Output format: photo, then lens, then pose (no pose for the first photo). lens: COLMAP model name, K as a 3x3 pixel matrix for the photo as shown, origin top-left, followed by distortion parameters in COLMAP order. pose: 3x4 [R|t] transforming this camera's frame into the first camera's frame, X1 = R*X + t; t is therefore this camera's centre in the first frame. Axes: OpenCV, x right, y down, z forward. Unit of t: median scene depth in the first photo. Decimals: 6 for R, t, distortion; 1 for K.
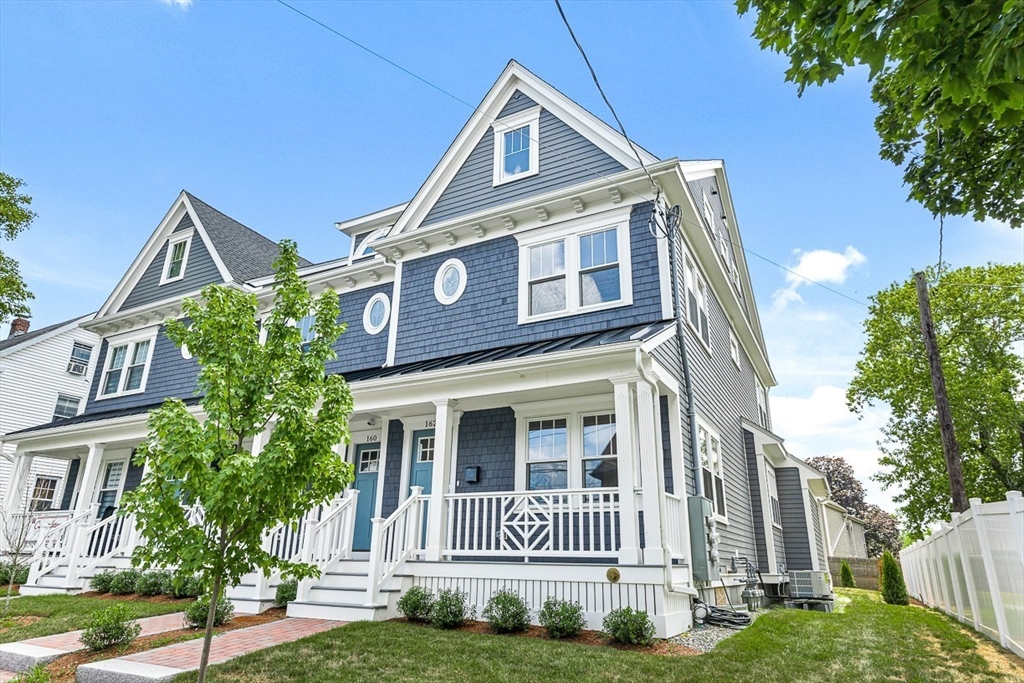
lens RADIAL K [[615.1, 0, 512.0], [0, 615.1, 341.5], [0, 0, 1]] dist [0.027485, -0.019122]
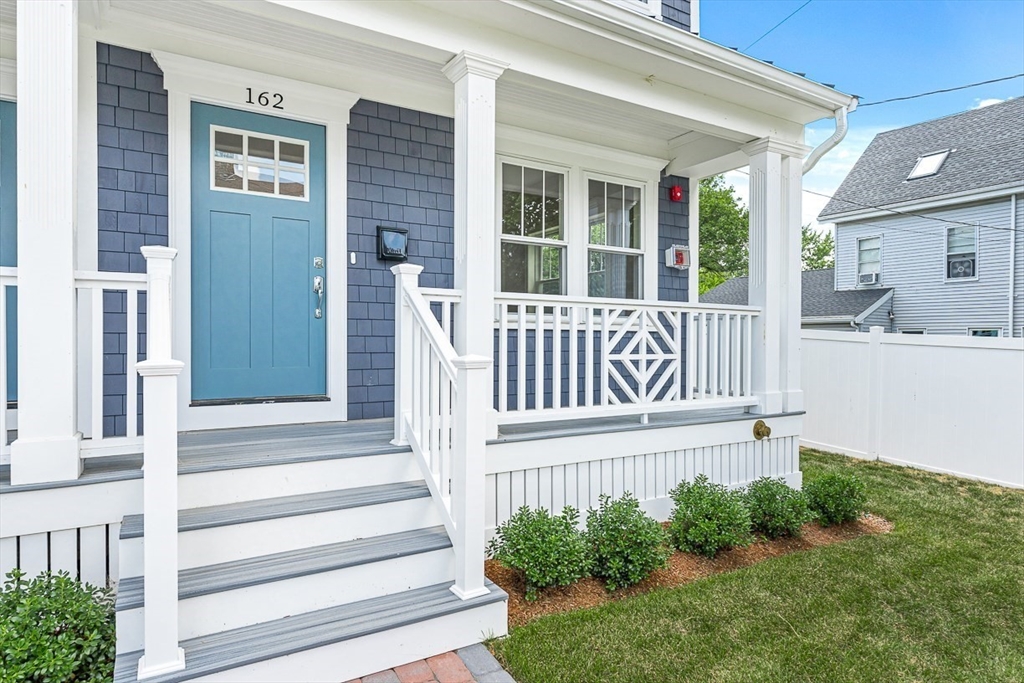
lens RADIAL K [[602.9, 0, 513.3], [0, 602.9, 356.0], [0, 0, 1]] dist [-0.001493, -0.000559]
pose [[0.509537, -0.024647, 0.860096, -0.462392], [-0.275170, 0.942429, 0.190023, 0.207742], [-0.815263, -0.333496, 0.473420, 0.779999]]
